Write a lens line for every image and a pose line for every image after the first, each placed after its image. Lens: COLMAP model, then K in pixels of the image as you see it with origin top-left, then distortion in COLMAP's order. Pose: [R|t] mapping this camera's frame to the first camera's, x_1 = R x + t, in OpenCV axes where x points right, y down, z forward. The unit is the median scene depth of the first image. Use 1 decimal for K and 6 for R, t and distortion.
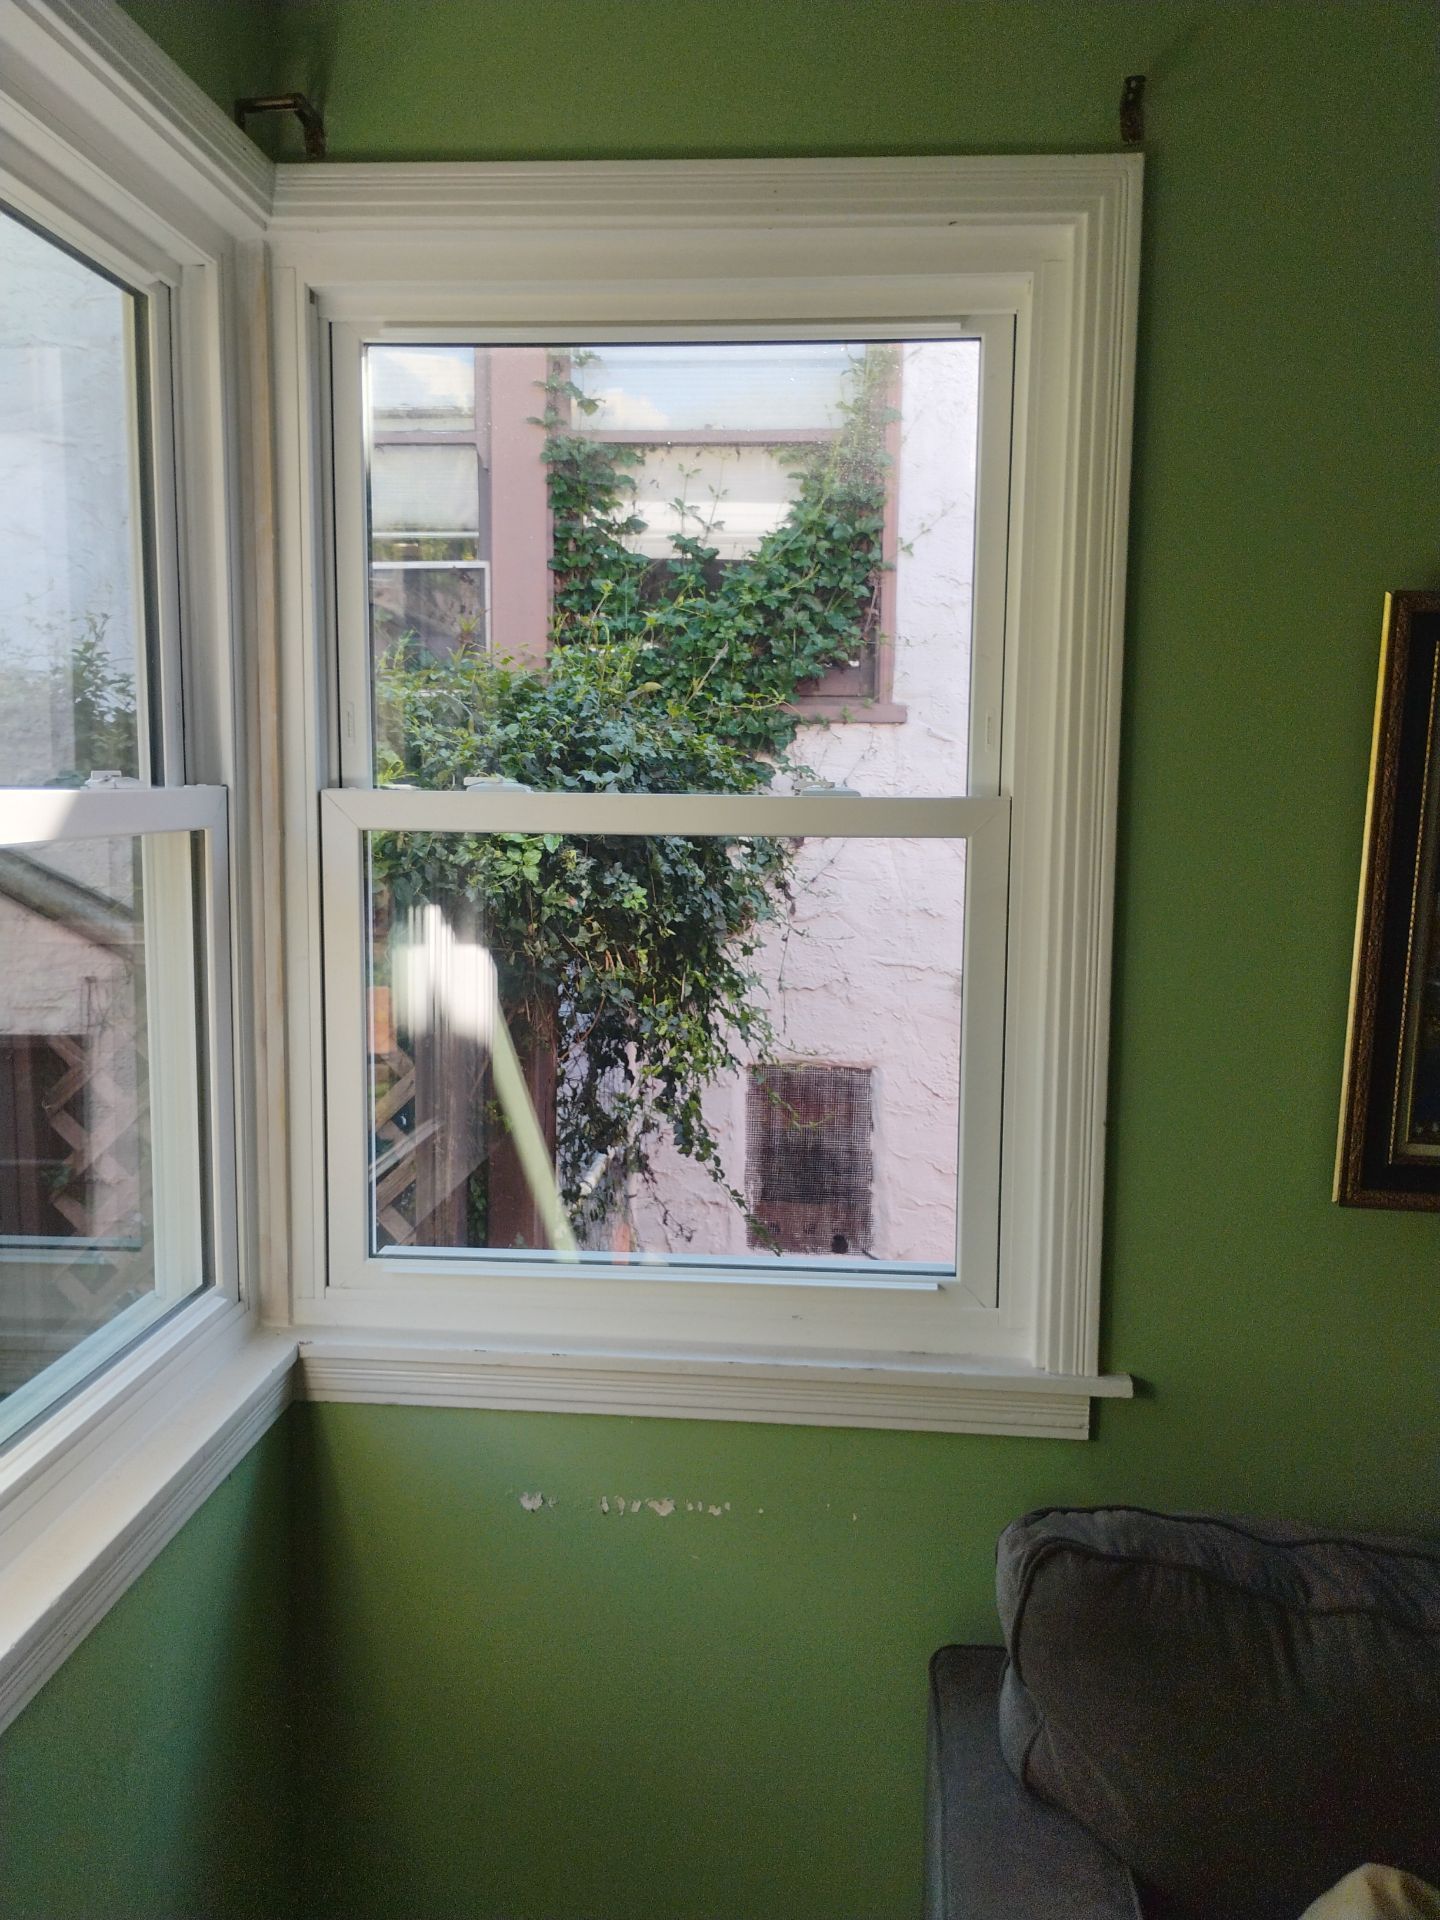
lens RADIAL K [[1576.8, 0, 713.3], [0, 1576.8, 970.4], [0, 0, 1]] dist [0.016537, -0.004738]
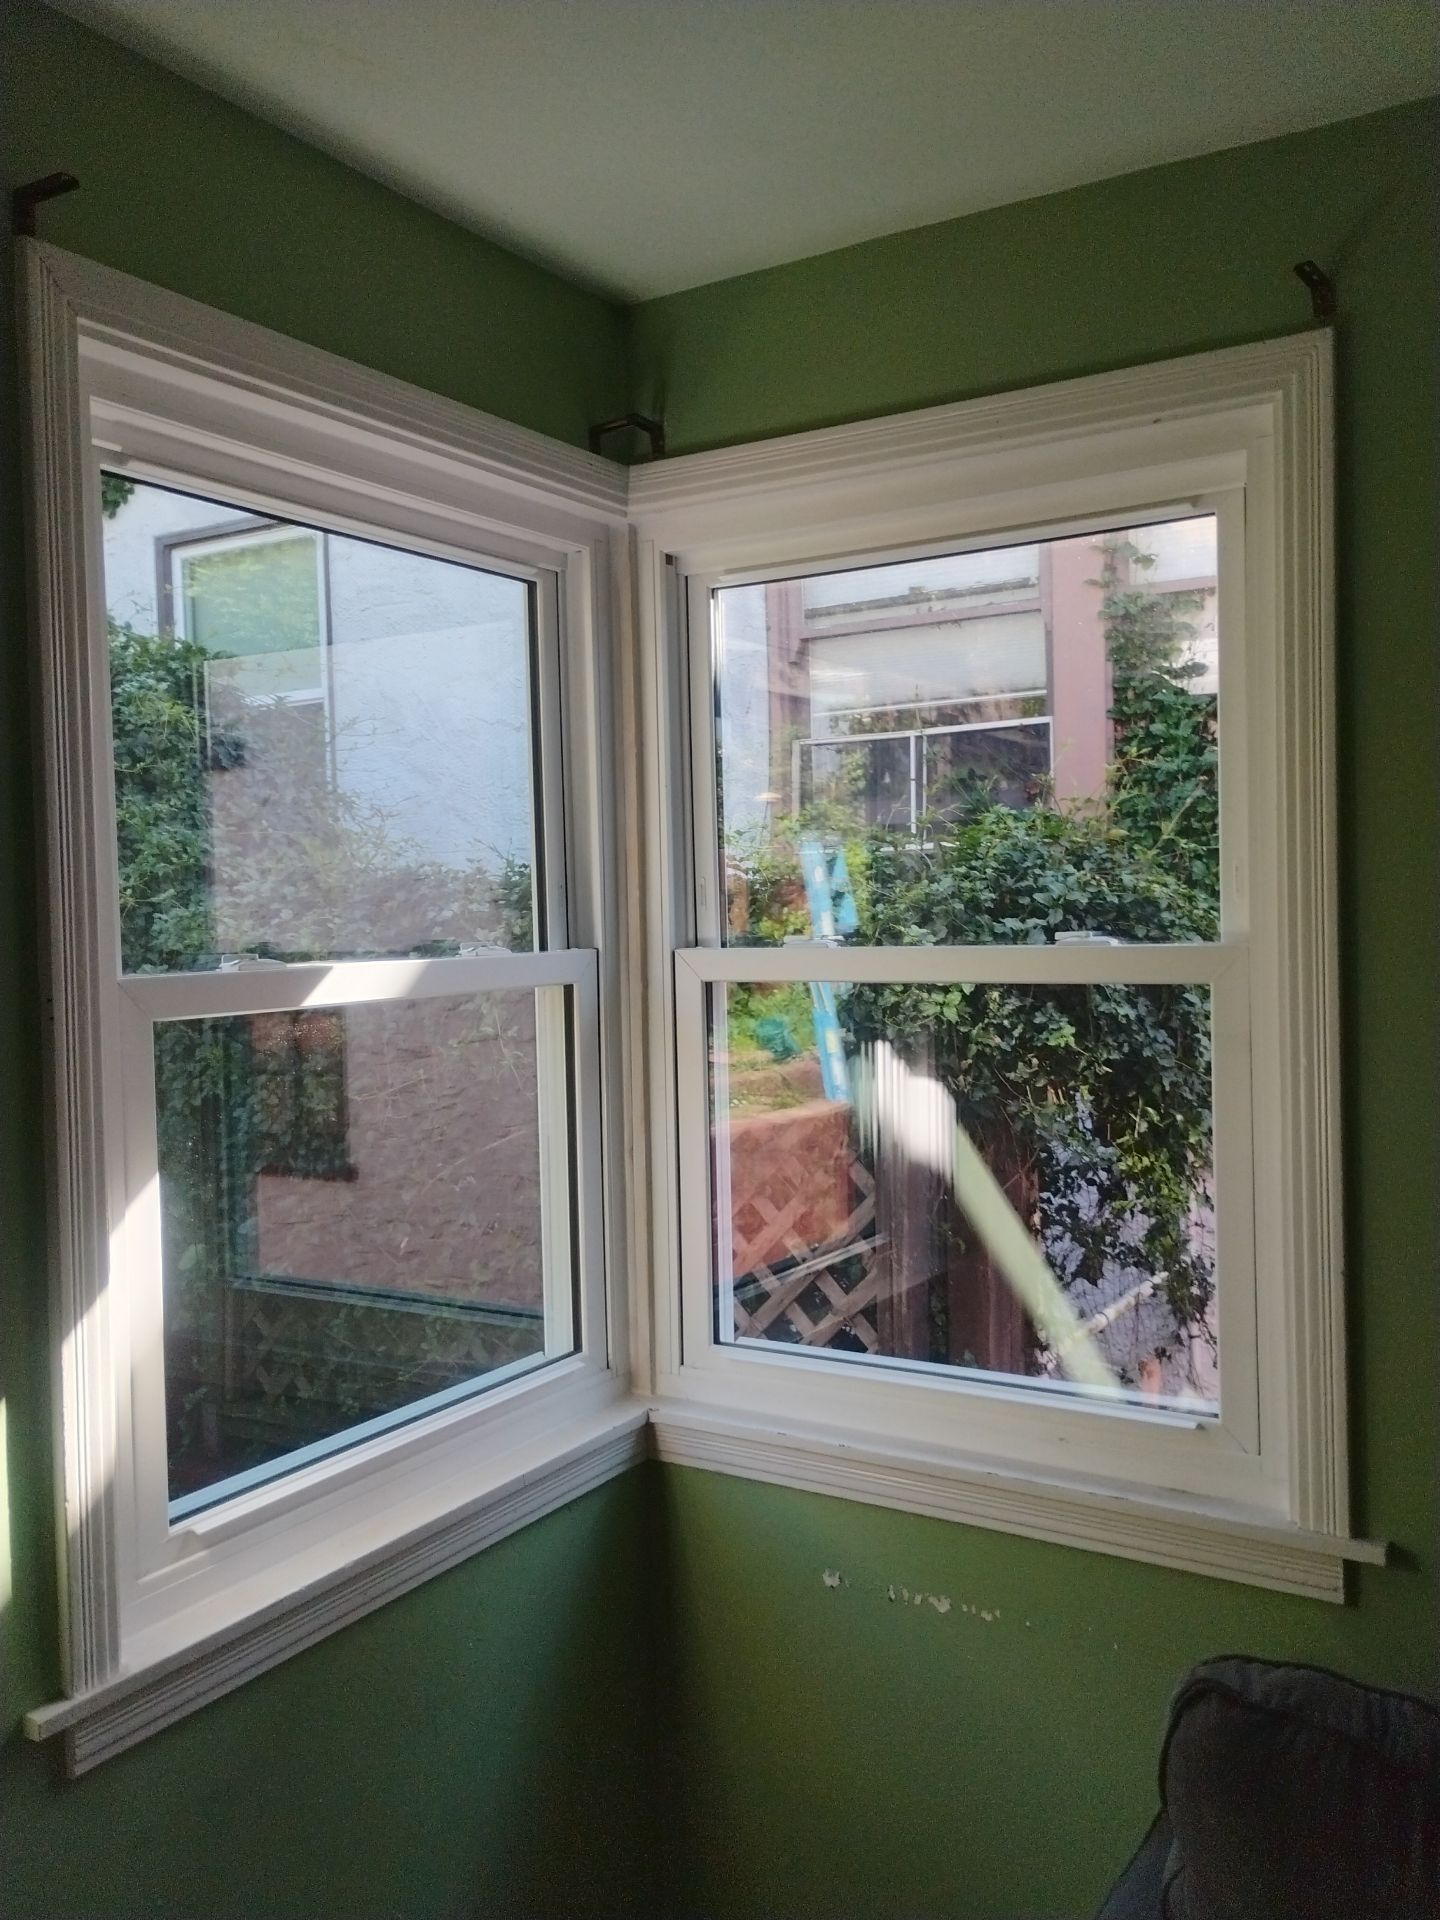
lens RADIAL K [[1562.7, 0, 718.6], [0, 1562.7, 969.9], [0, 0, 1]] dist [0.031620, -0.048146]
pose [[0.889473, -0.013726, -0.456781, 0.326308], [-0.023988, 0.996769, -0.076662, -0.006427], [0.456357, 0.079146, 0.886270, -0.053831]]
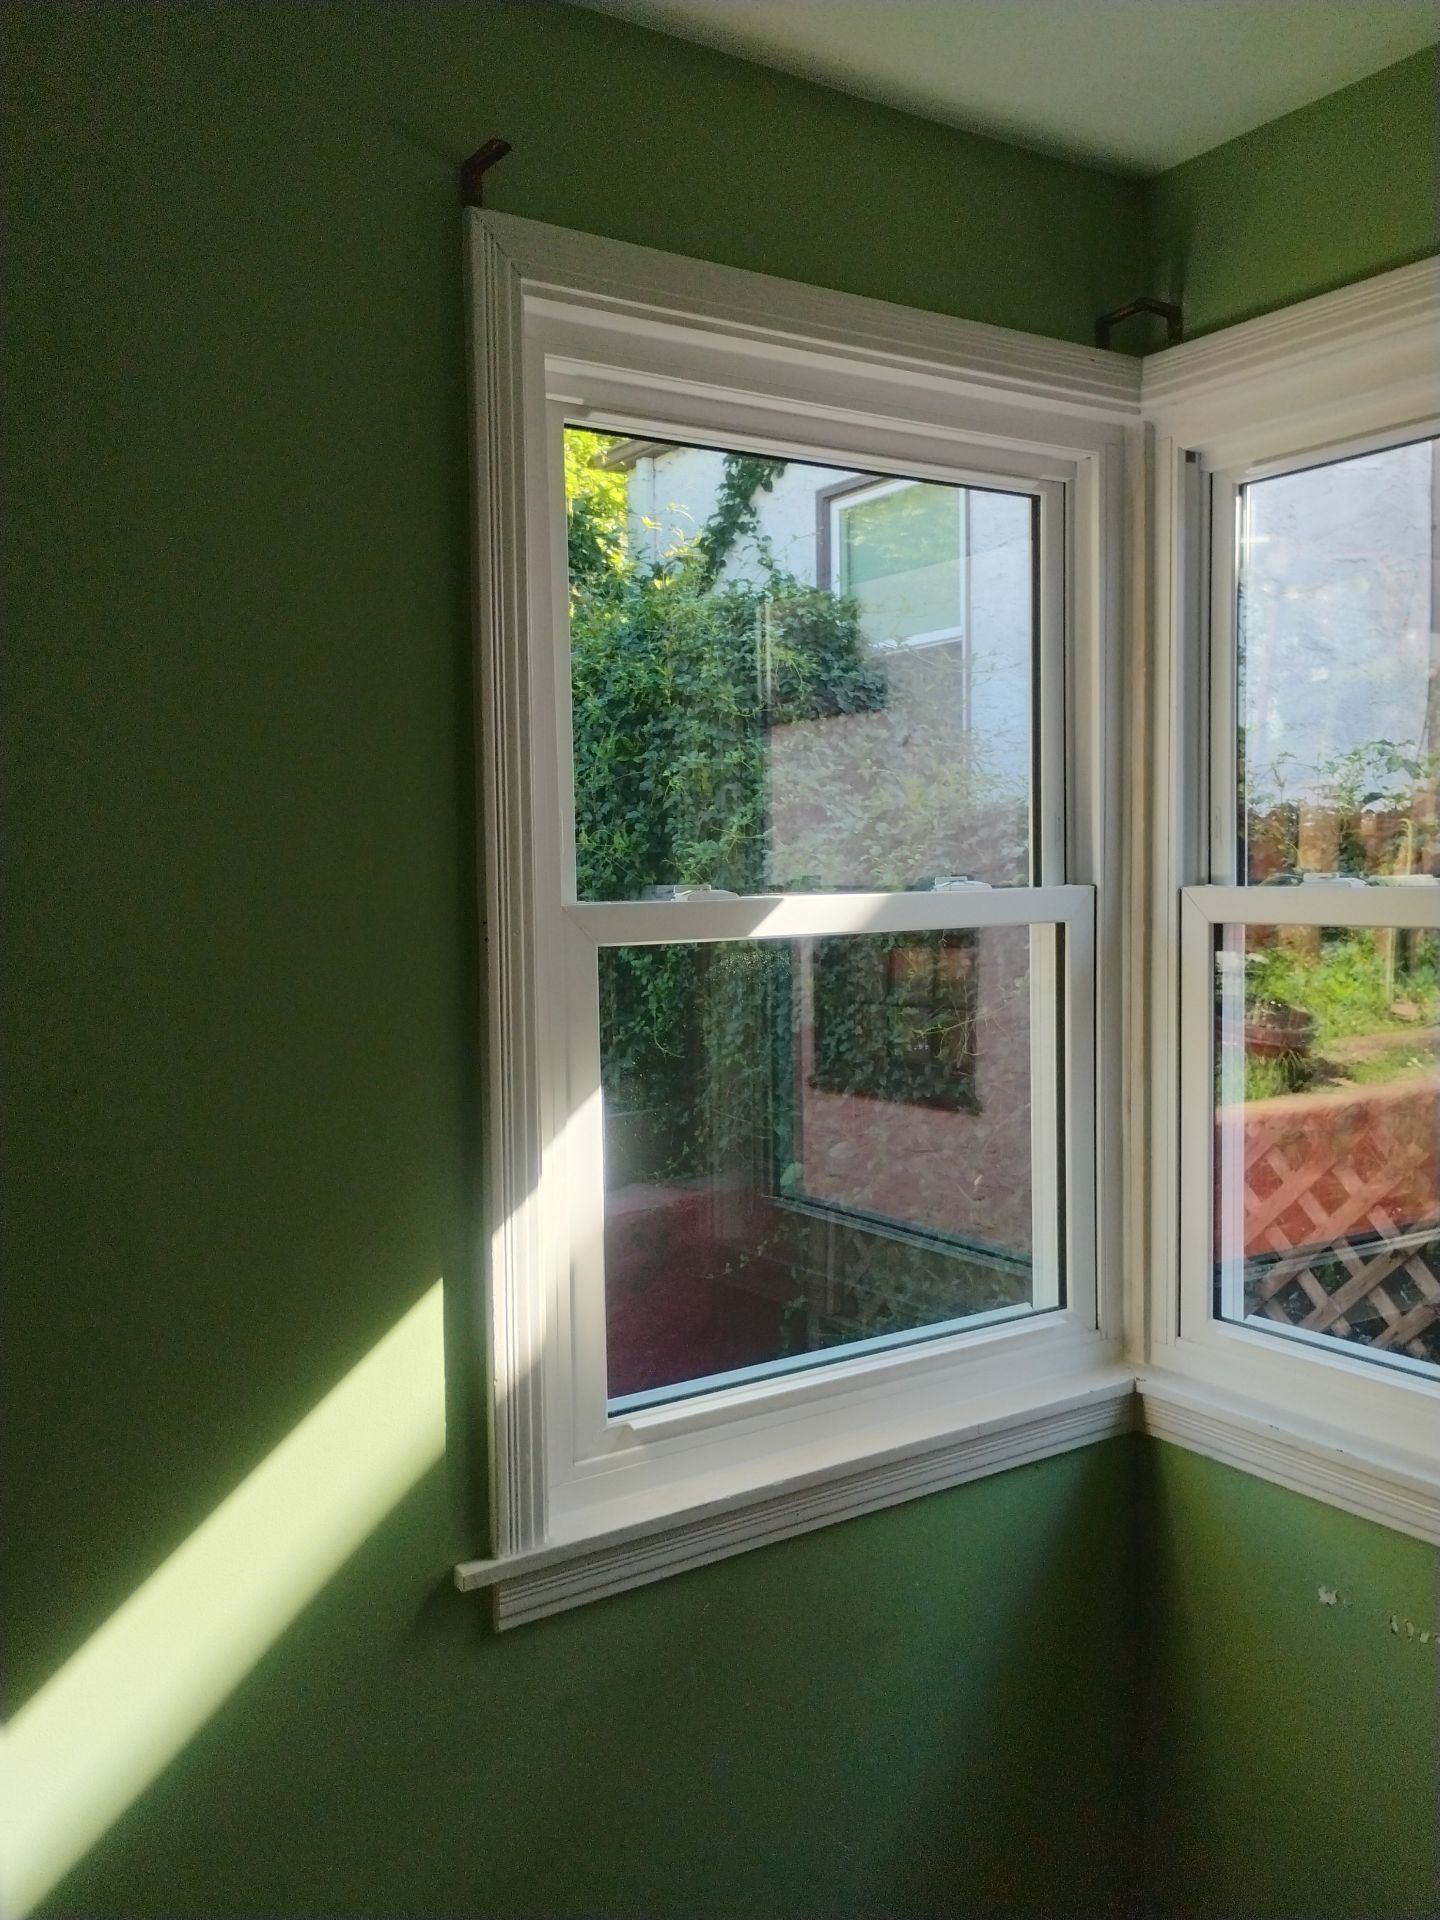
lens RADIAL K [[1557.6, 0, 726.8], [0, 1557.6, 968.0], [0, 0, 1]] dist [0.075259, -0.135355]
pose [[0.619433, 0.031669, -0.784411, 0.415824], [-0.073919, 0.997100, -0.018116, -0.012769], [0.781562, 0.069205, 0.619977, 0.060394]]
